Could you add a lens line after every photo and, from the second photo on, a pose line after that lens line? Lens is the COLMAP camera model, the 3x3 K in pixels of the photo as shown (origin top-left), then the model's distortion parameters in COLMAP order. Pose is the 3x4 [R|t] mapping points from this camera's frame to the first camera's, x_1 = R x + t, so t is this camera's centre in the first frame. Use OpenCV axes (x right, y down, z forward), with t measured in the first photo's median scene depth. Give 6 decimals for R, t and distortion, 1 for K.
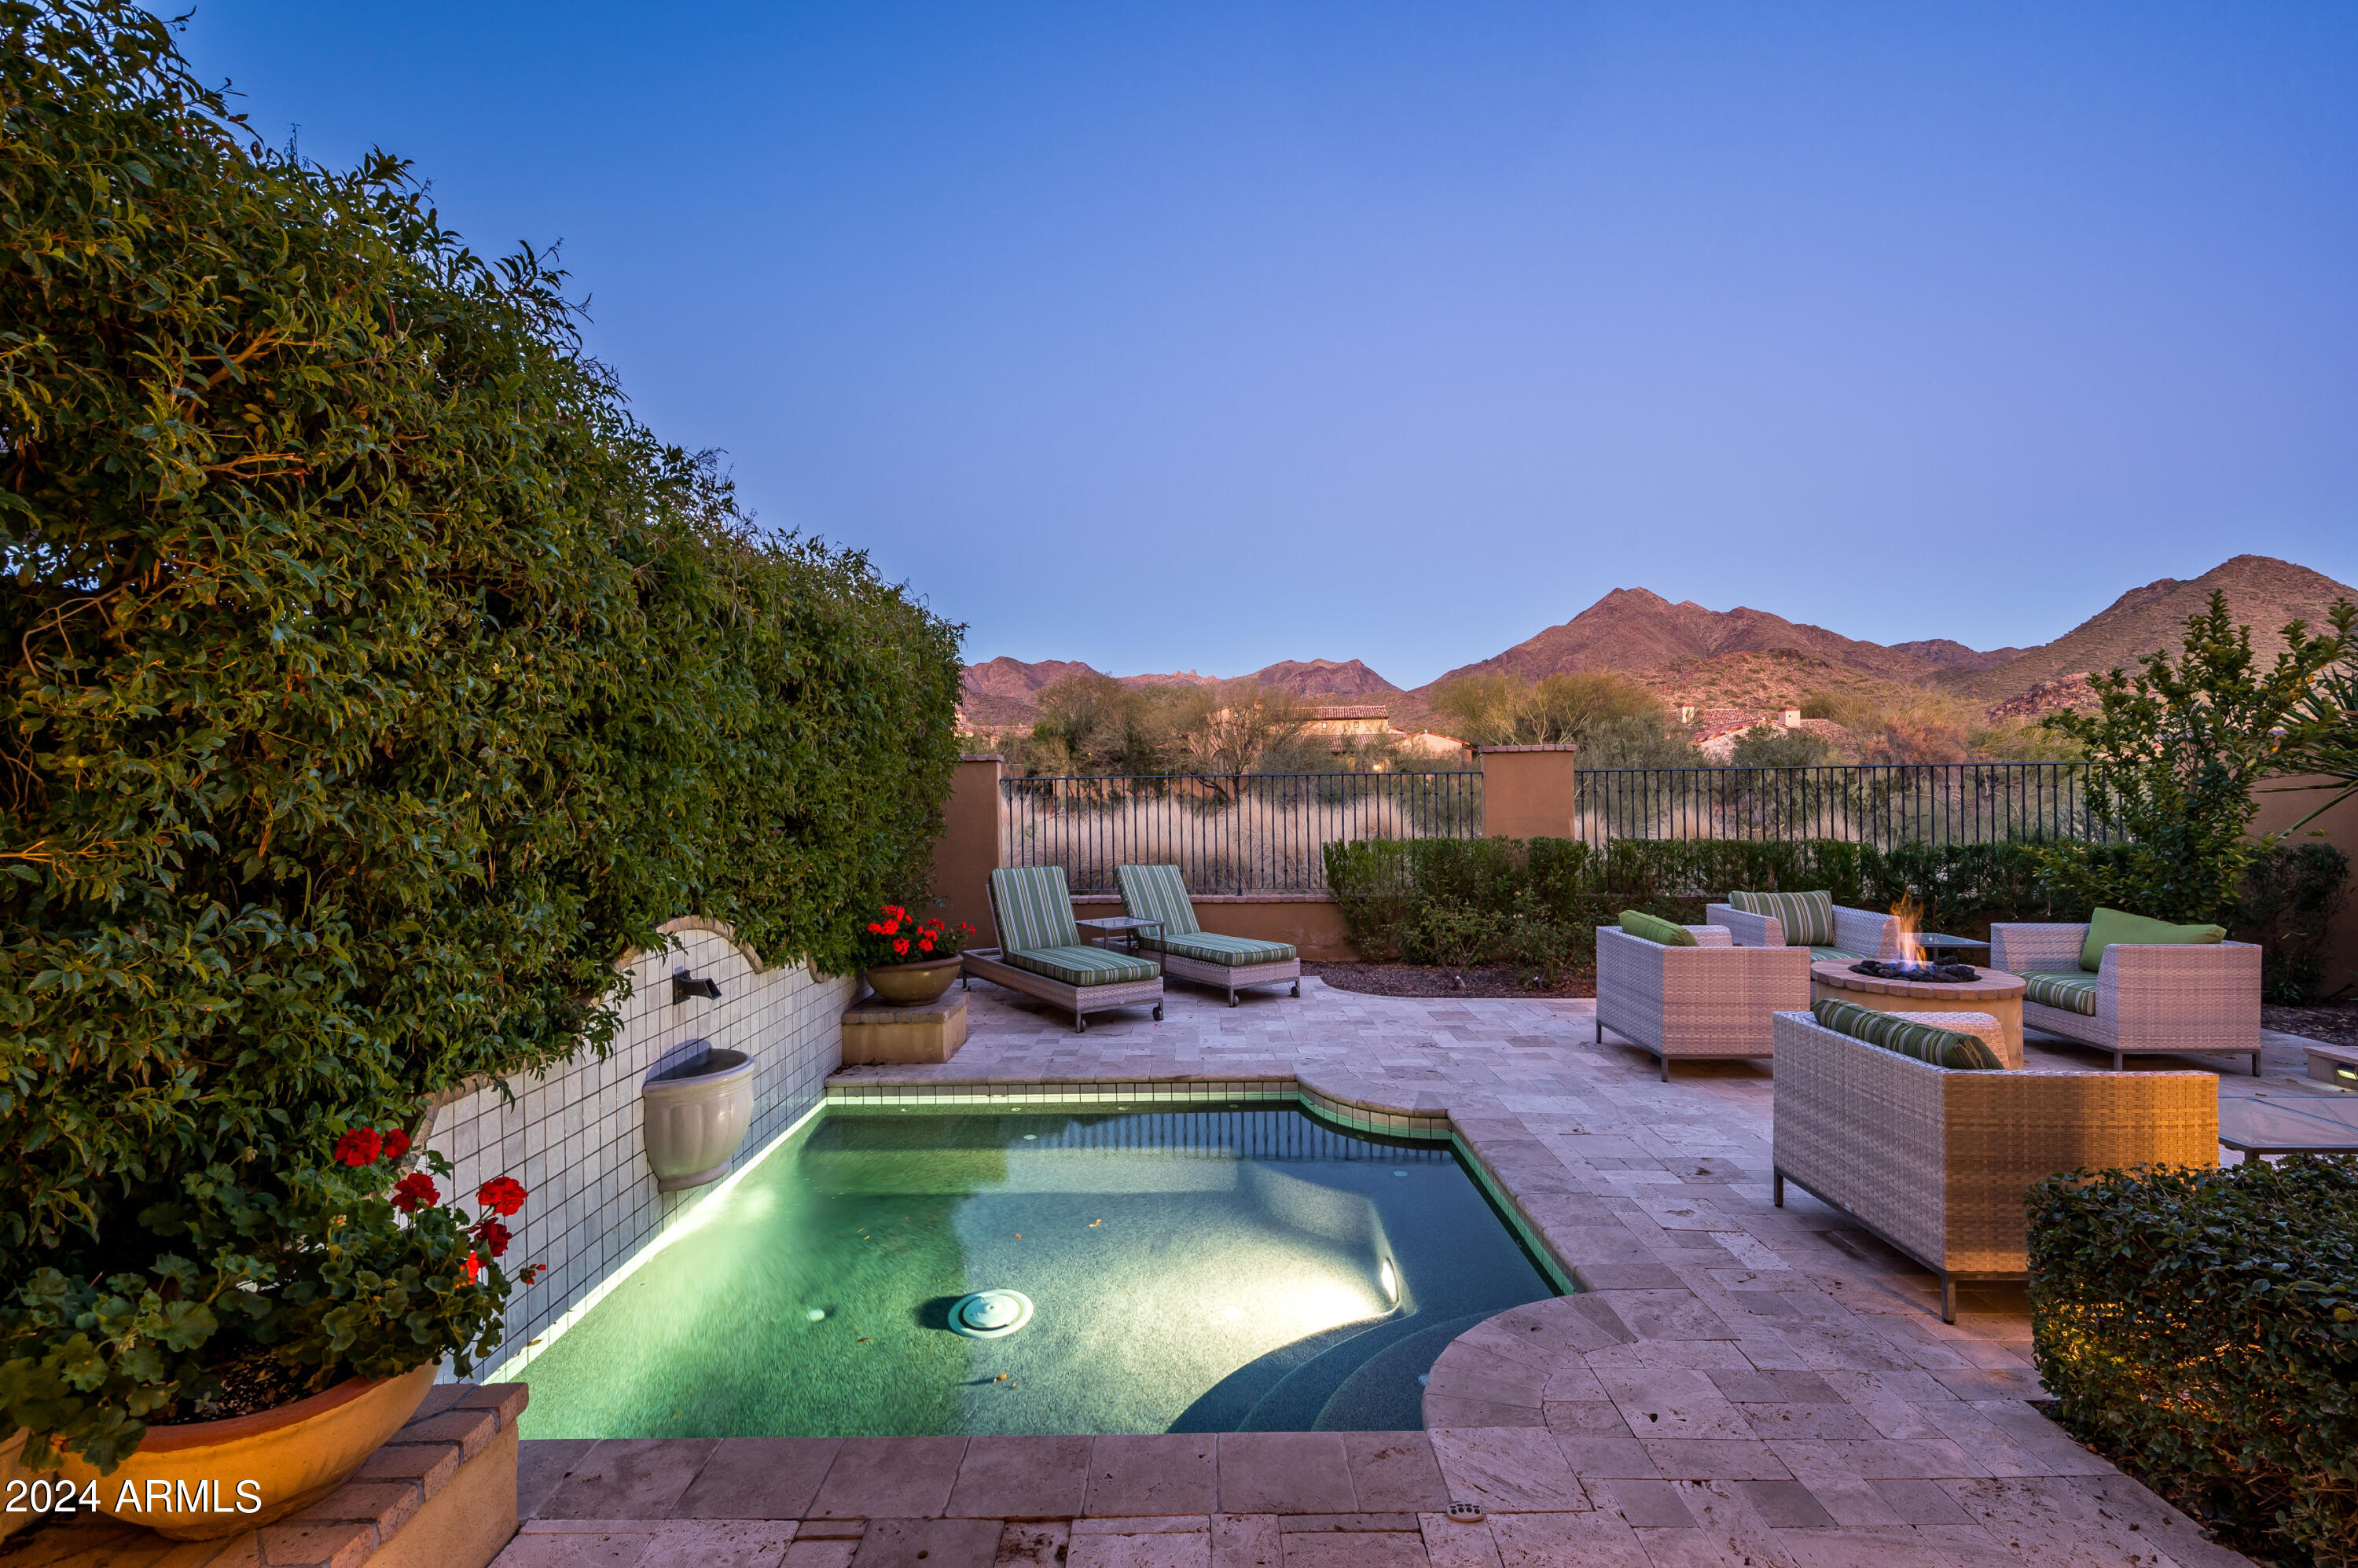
lens RADIAL K [[1043.3, 0, 1202.0], [0, 1043.3, 791.1], [0, 0, 1]] dist [0.000984, -0.000239]
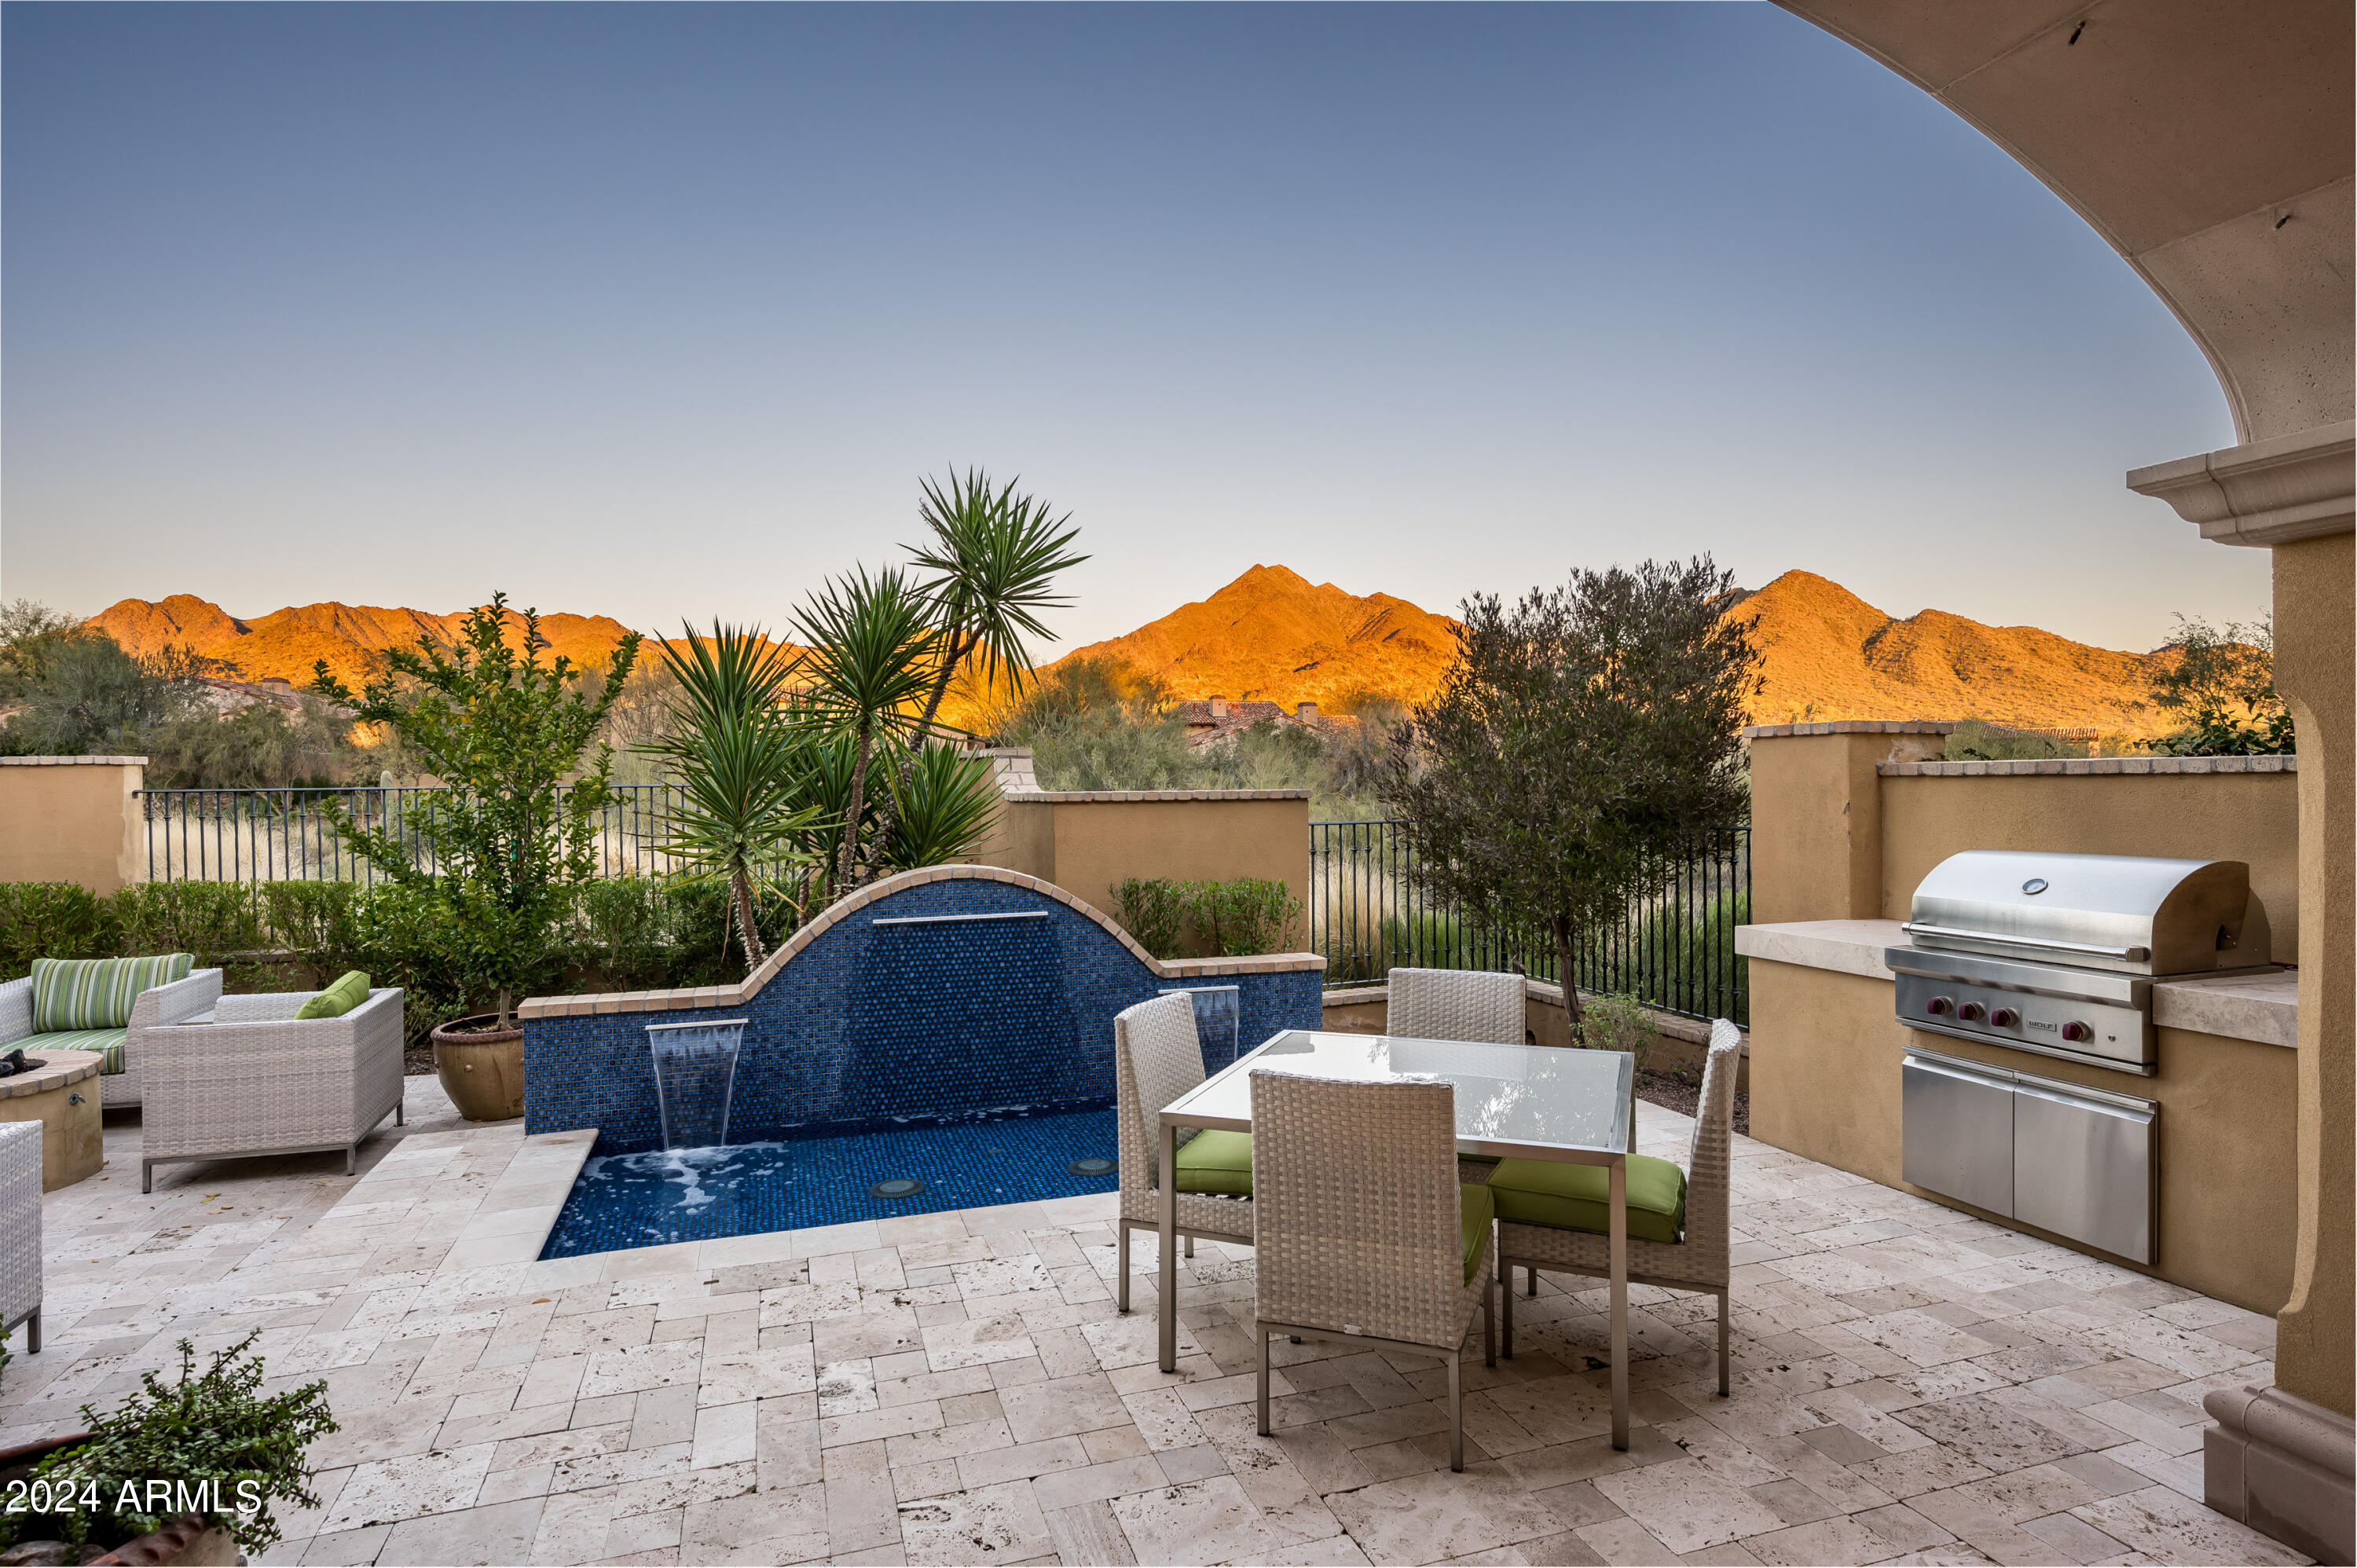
lens RADIAL K [[1236.6, 0, 1216.3], [0, 1236.6, 791.7], [0, 0, 1]] dist [-0.001630, -0.000014]
pose [[0.940651, -0.000242, 0.339376, 1.671908], [-0.000753, 0.999996, 0.002799, -0.046449], [-0.339375, -0.002888, 0.940647, -0.199649]]
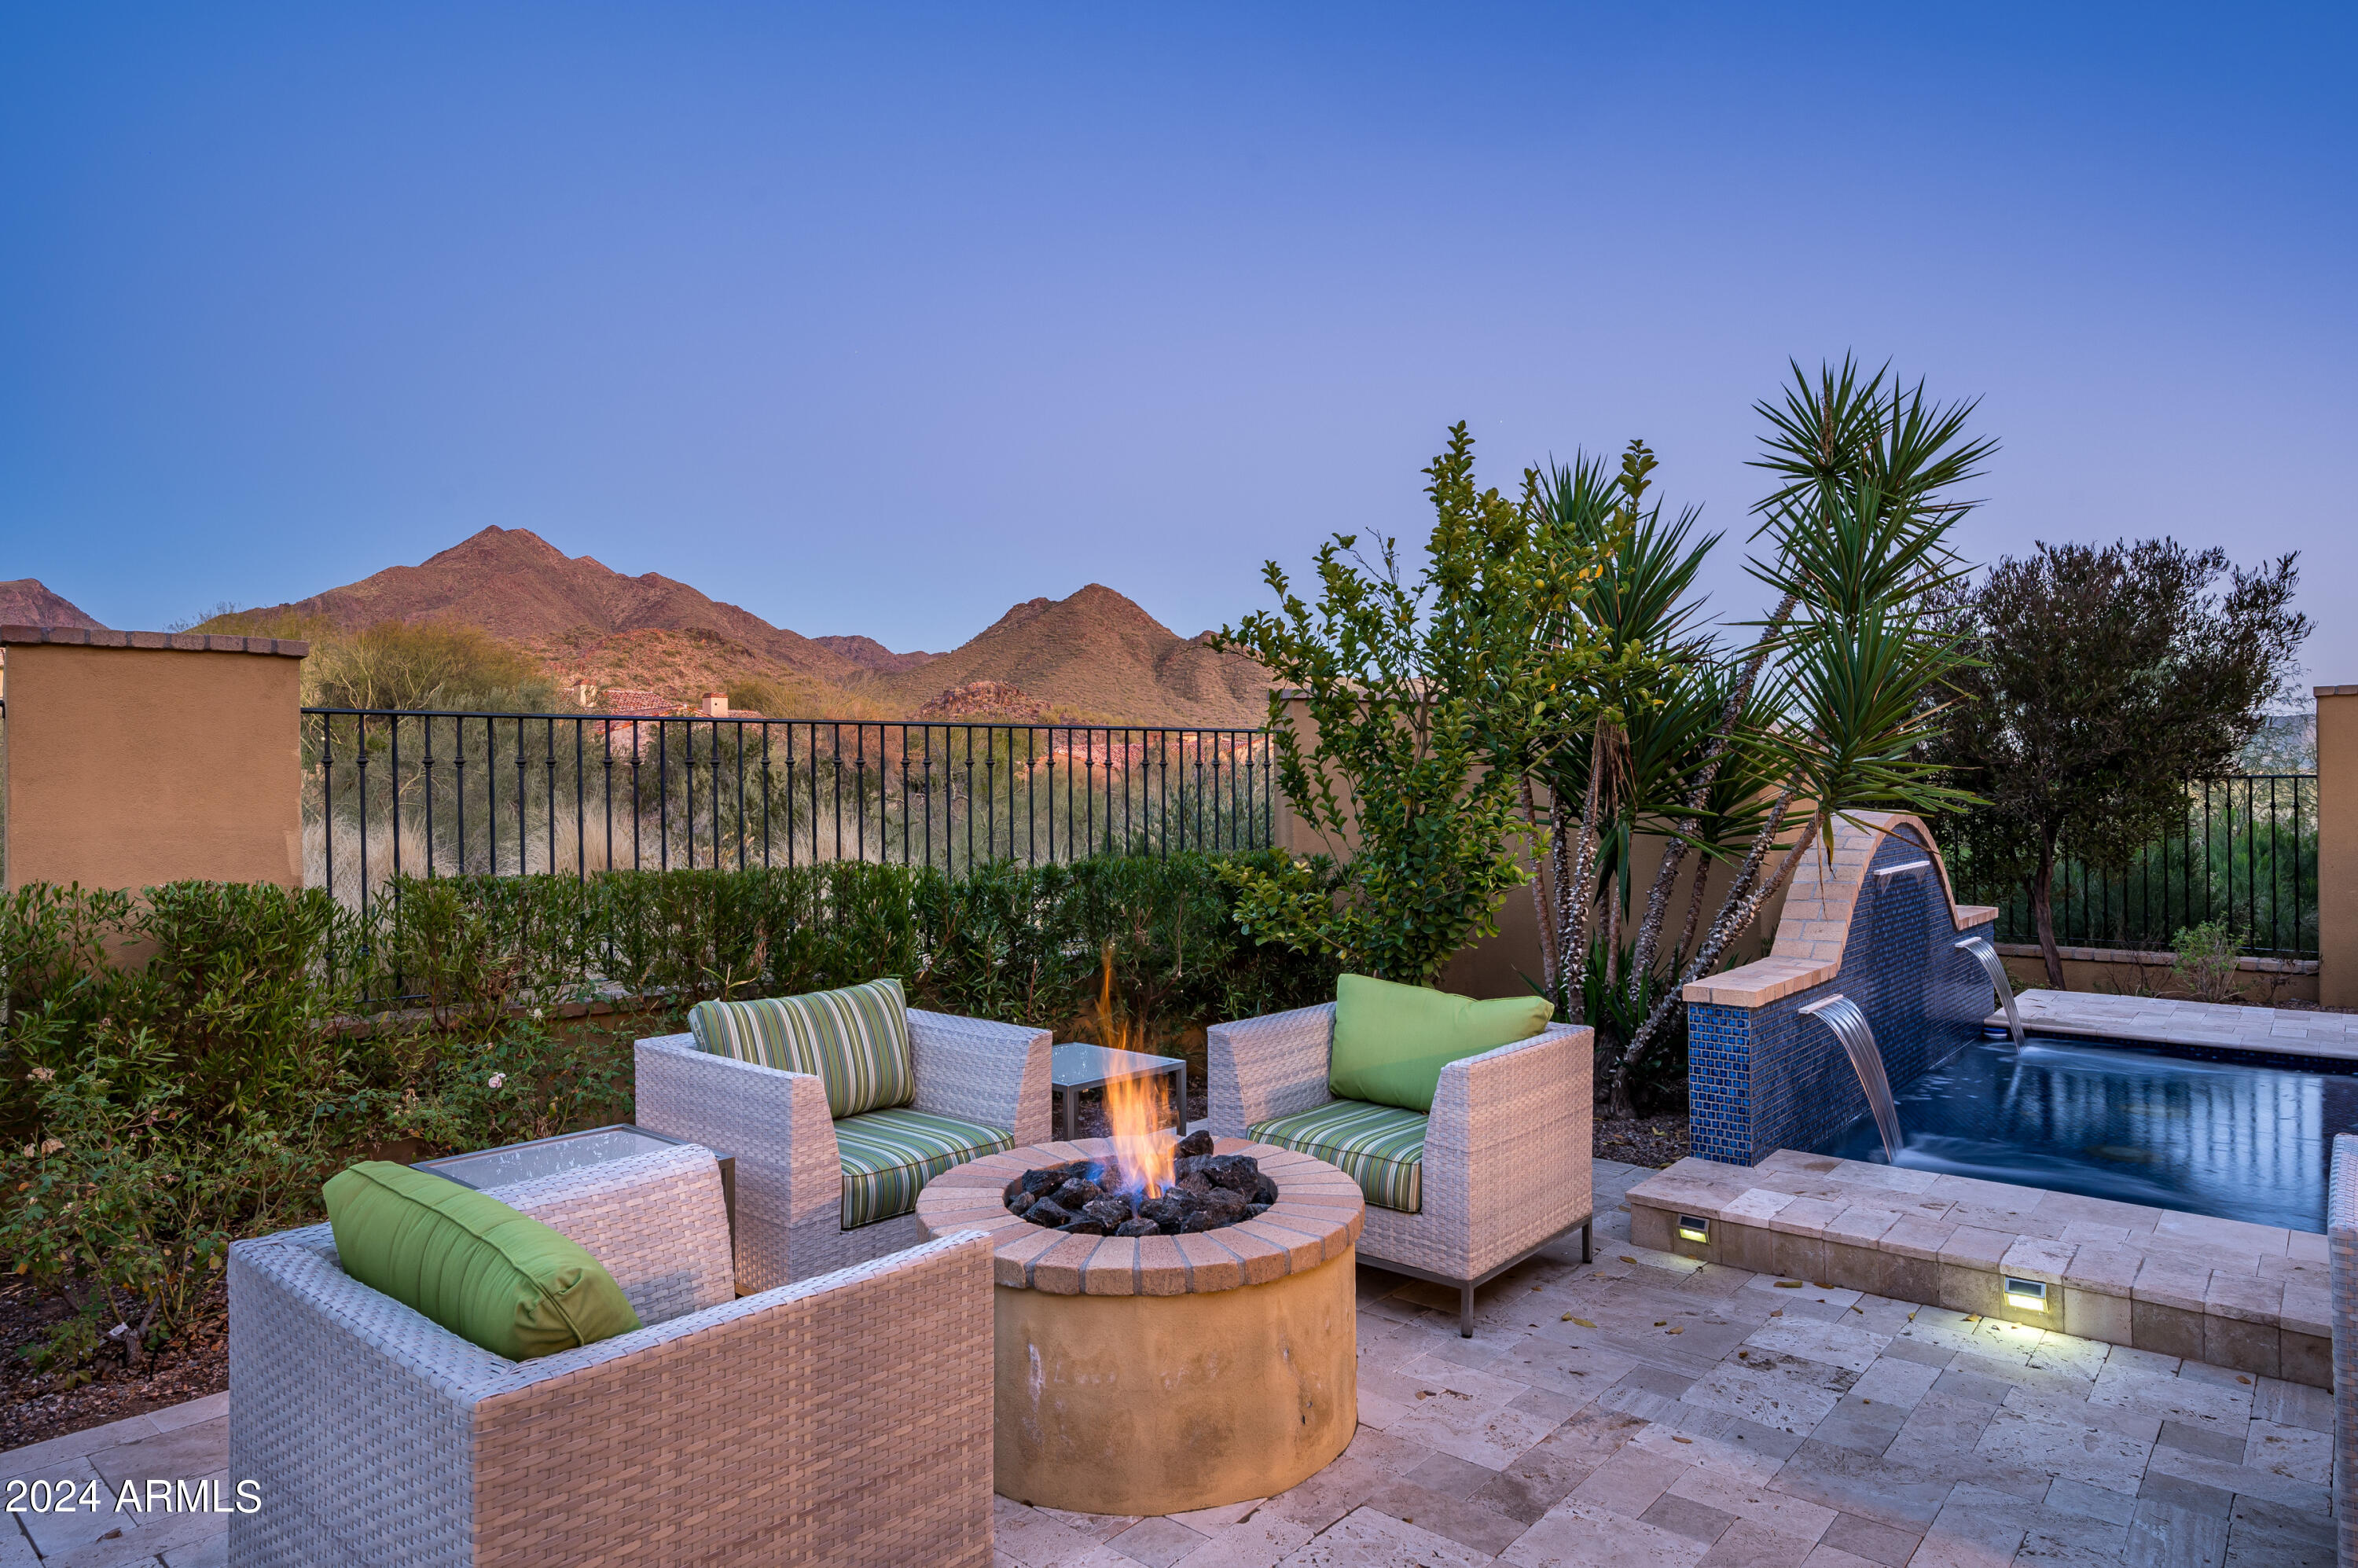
lens RADIAL K [[1347.8, 0, 1200.1], [0, 1347.8, 781.7], [0, 0, 1]] dist [0.000121, -0.002948]
pose [[0.650417, 0.009911, 0.759513, 0.403948], [0.001028, 0.999902, -0.013928, 0.031094], [-0.759577, 0.009840, 0.650343, 0.868912]]
